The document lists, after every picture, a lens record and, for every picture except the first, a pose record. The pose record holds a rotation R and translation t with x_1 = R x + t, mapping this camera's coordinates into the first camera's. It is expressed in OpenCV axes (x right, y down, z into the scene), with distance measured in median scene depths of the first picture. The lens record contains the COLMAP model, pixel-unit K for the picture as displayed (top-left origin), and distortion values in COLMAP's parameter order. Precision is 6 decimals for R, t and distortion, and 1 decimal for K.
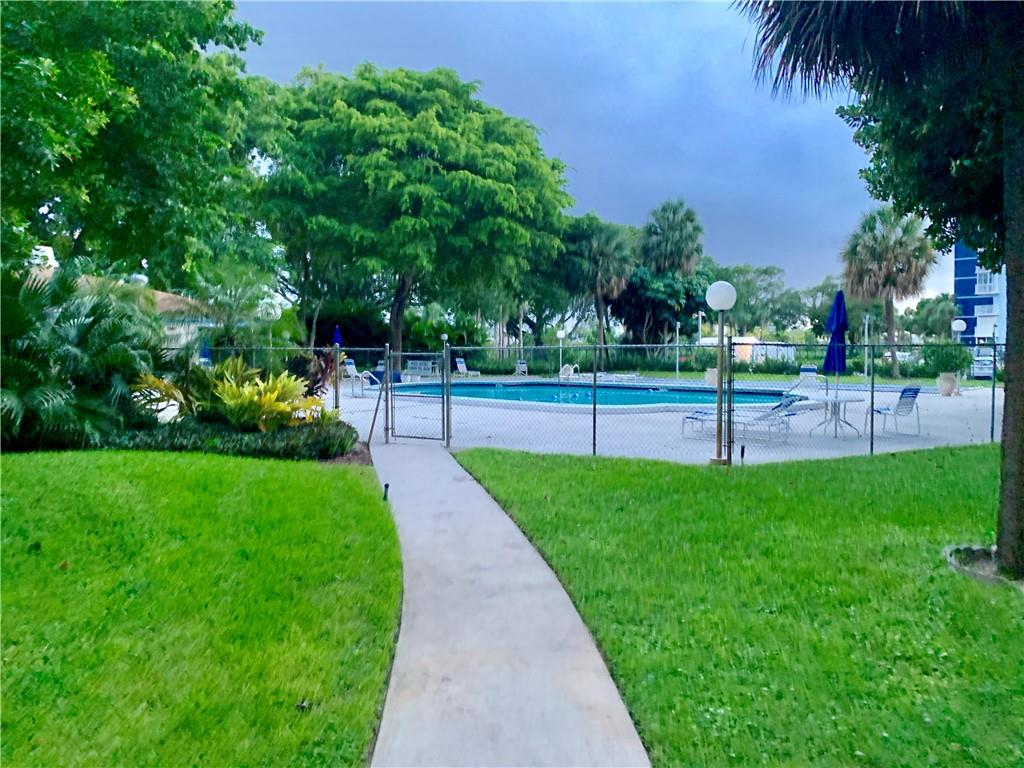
lens RADIAL K [[781.1, 0, 498.5], [0, 781.1, 382.3], [0, 0, 1]] dist [0.005930, -0.009072]
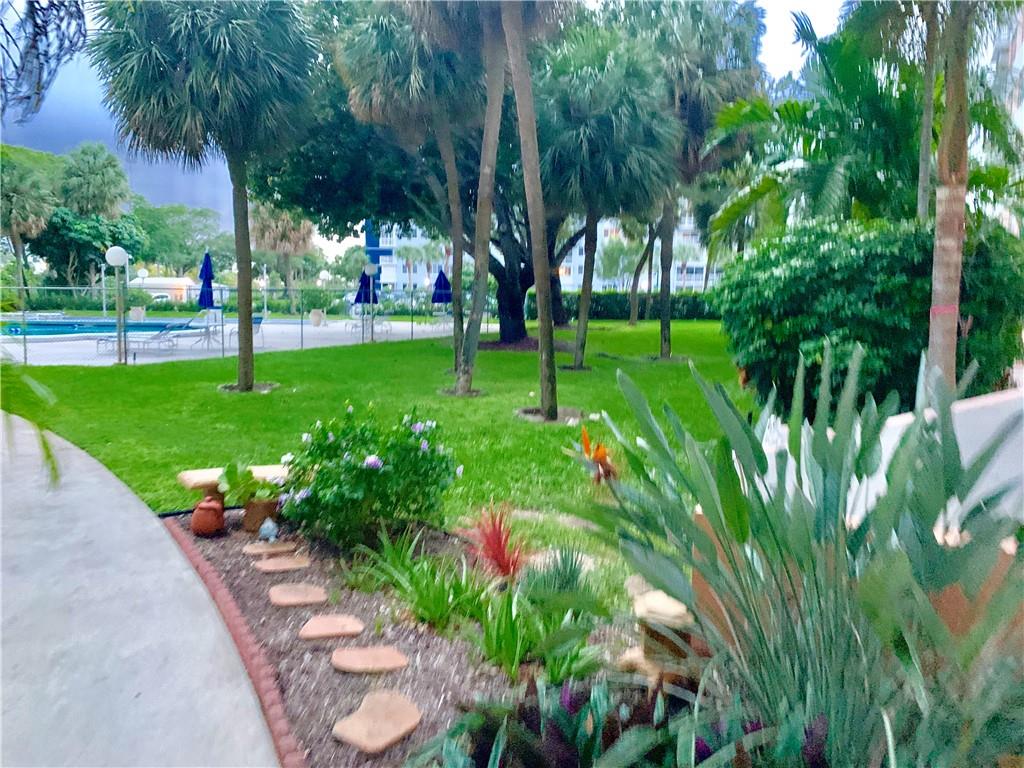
lens RADIAL K [[781.1, 0, 498.5], [0, 781.1, 382.3], [0, 0, 1]] dist [0.005930, -0.009072]
pose [[0.778375, -0.060780, 0.624851, -0.023223], [0.013768, 0.996716, 0.079801, 0.005121], [-0.627649, -0.053512, 0.776655, -0.150634]]
